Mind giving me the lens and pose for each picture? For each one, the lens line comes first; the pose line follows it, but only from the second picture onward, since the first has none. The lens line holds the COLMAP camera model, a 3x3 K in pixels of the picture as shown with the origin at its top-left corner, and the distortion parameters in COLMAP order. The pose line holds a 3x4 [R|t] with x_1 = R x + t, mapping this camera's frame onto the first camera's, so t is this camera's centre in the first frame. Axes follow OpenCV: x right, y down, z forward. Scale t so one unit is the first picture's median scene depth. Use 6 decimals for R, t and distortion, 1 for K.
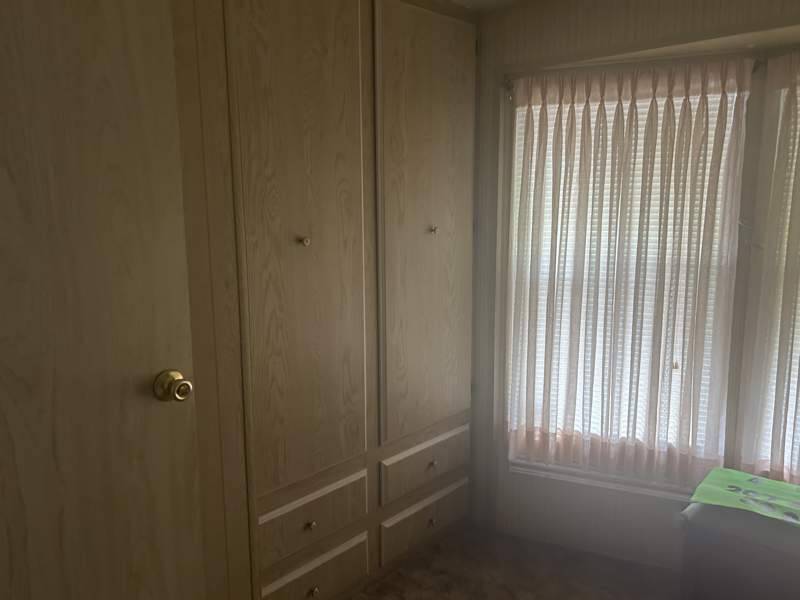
lens RADIAL K [[599.4, 0, 395.6], [0, 599.4, 297.3], [0, 0, 1]] dist [0.064204, -0.076587]
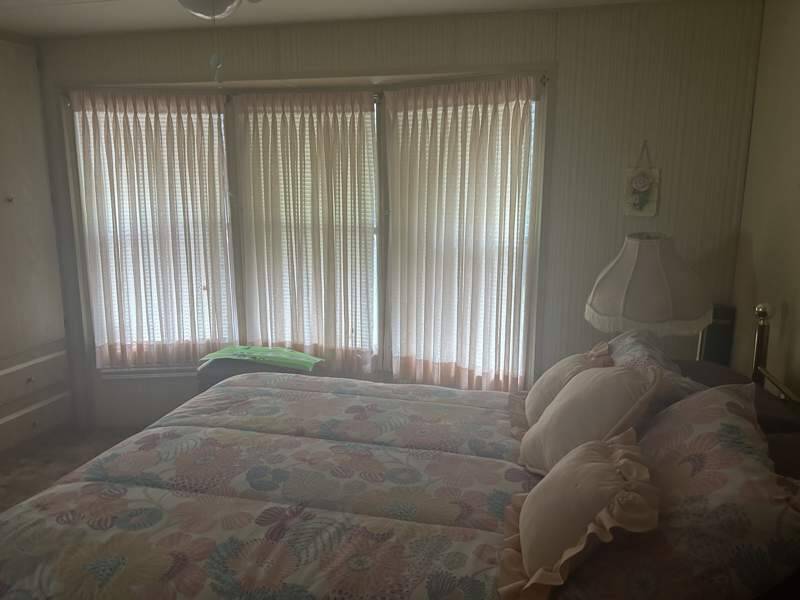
lens RADIAL K [[599.4, 0, 395.6], [0, 599.4, 297.3], [0, 0, 1]] dist [0.064204, -0.076587]
pose [[0.877913, -0.081224, 0.471881, 0.159596], [0.070321, 0.996693, 0.040730, 0.106749], [-0.473628, -0.002574, 0.880721, -0.586198]]
